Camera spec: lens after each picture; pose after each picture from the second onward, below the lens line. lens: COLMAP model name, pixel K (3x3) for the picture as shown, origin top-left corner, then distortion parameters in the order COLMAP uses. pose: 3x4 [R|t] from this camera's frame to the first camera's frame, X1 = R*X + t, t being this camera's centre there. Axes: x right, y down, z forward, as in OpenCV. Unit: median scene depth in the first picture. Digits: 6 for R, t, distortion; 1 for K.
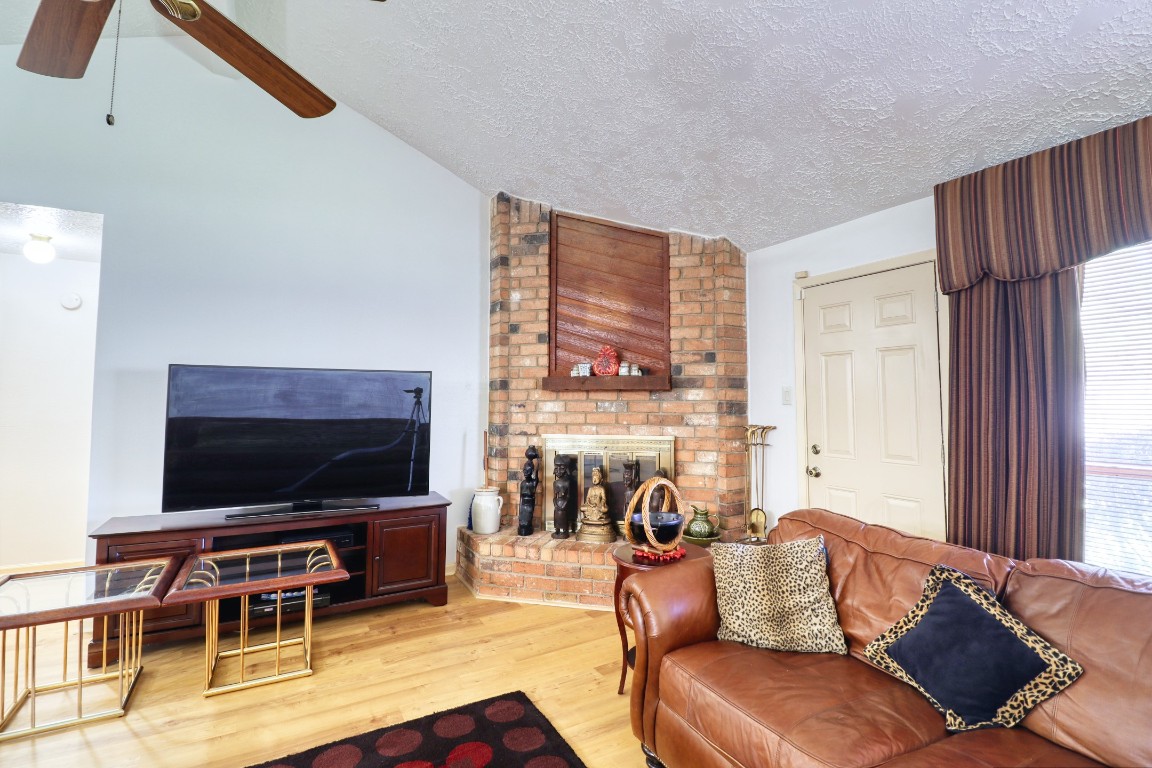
lens RADIAL K [[532.2, 0, 588.9], [0, 532.2, 366.7], [0, 0, 1]] dist [-0.001118, -0.011662]
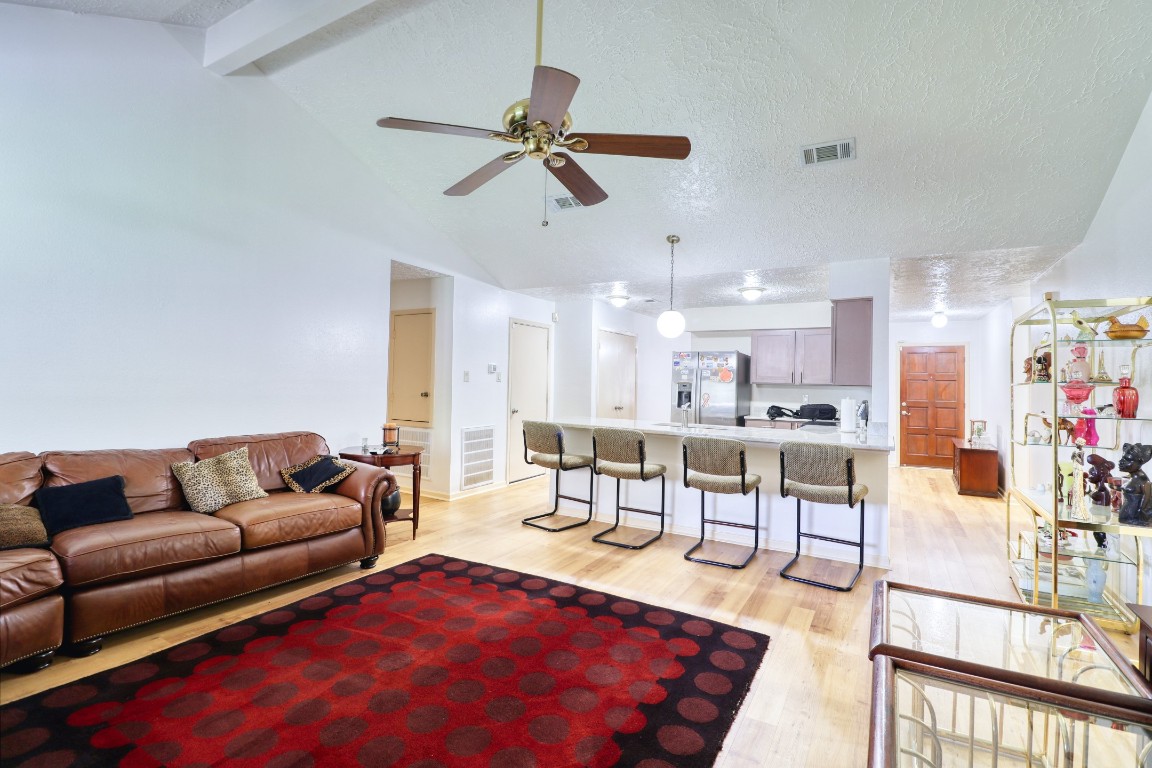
lens RADIAL K [[532.2, 0, 588.9], [0, 532.2, 366.7], [0, 0, 1]] dist [-0.001118, -0.011662]
pose [[-0.862858, -0.033186, -0.504356, -0.042394], [0.009167, 0.996651, -0.081261, 0.056400], [0.505363, -0.074740, -0.859664, 0.847503]]
